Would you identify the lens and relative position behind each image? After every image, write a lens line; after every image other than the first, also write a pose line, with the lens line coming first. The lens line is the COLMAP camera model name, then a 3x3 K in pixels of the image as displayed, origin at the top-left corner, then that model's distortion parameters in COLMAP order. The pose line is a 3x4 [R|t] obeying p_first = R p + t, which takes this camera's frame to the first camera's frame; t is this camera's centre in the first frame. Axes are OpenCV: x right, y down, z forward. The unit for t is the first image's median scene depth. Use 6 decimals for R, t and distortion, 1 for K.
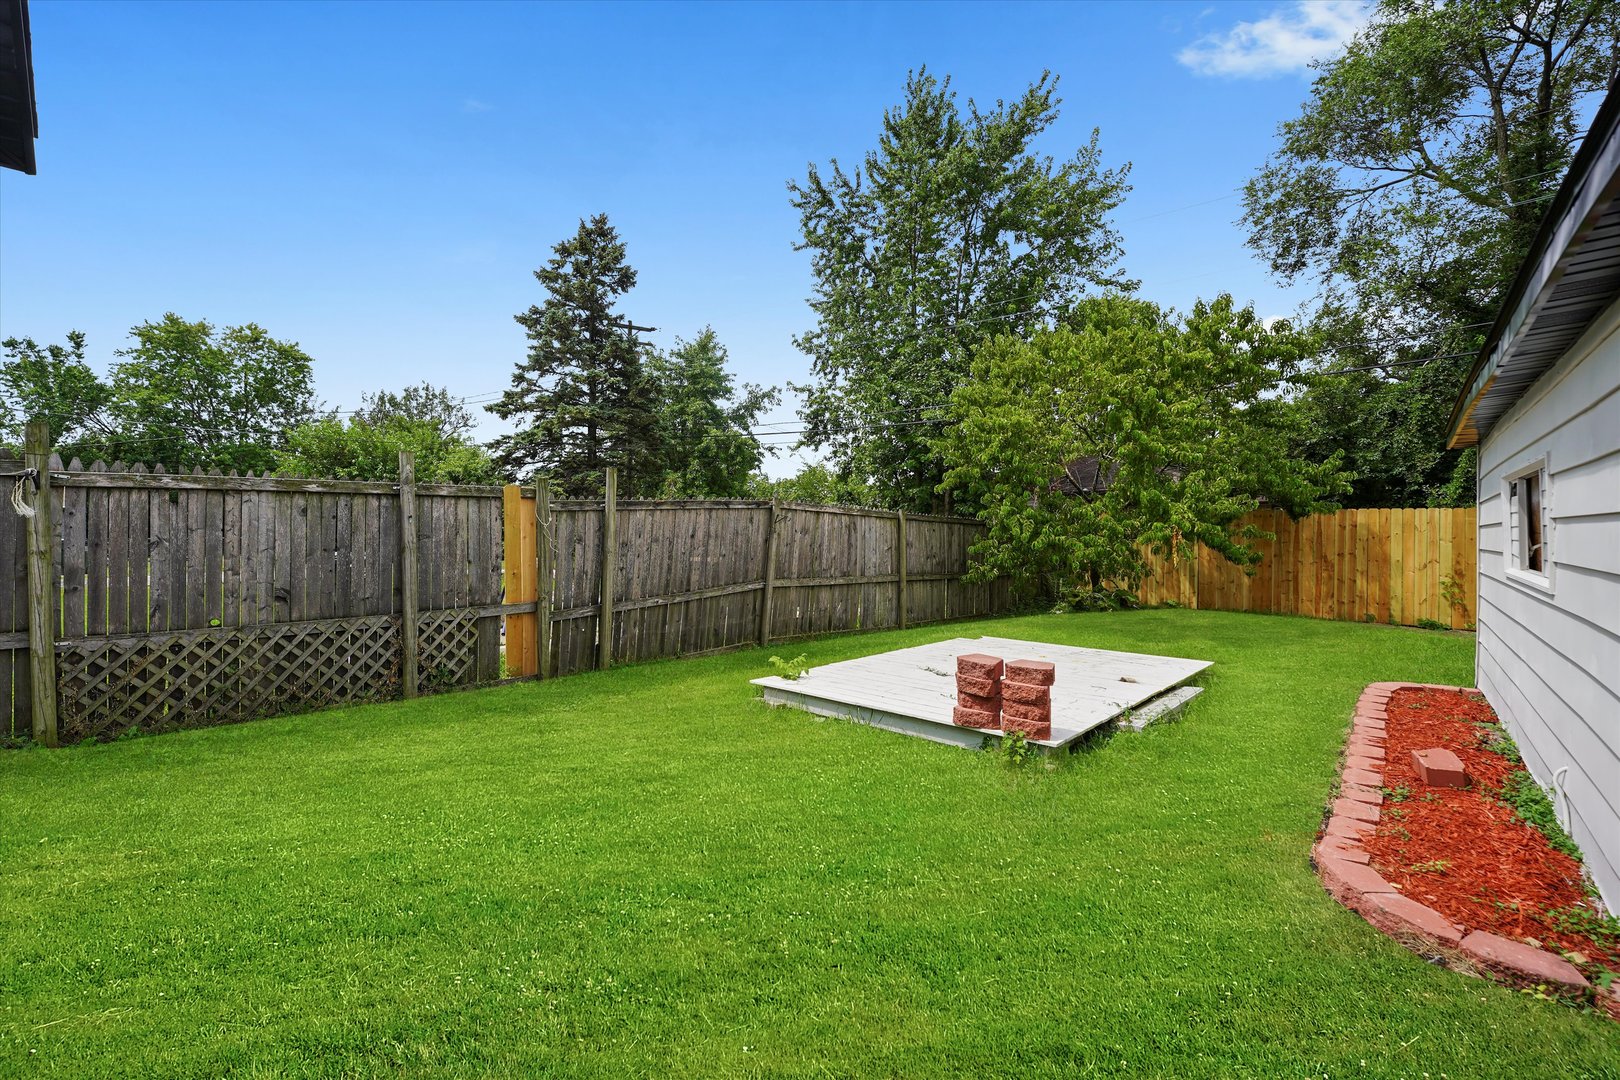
lens RADIAL K [[657.9, 0, 810.8], [0, 657.9, 534.0], [0, 0, 1]] dist [-0.000254, -0.000171]
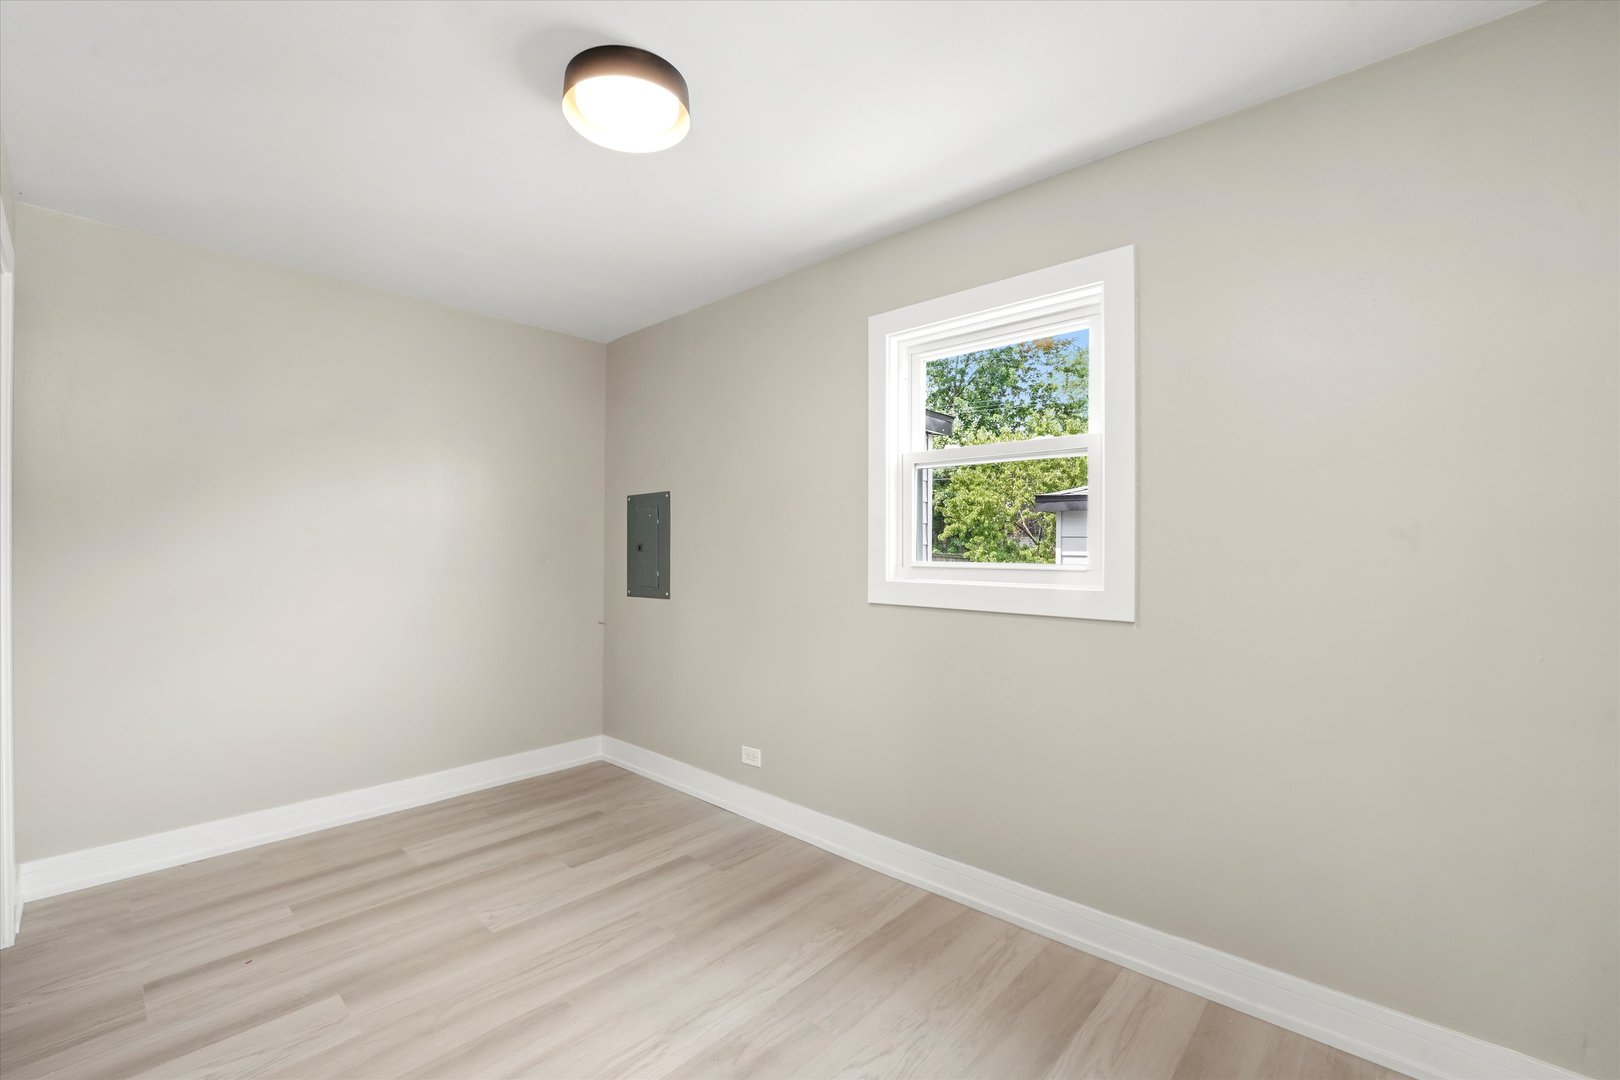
lens RADIAL K [[657.9, 0, 810.8], [0, 657.9, 550.6], [0, 0, 1]] dist [-0.000254, -0.000171]
pose [[0.999964, 0.007713, 0.003455, -0.113811], [-0.007675, 0.999913, -0.010750, -0.012984], [-0.003538, 0.010724, 0.999936, -0.534784]]
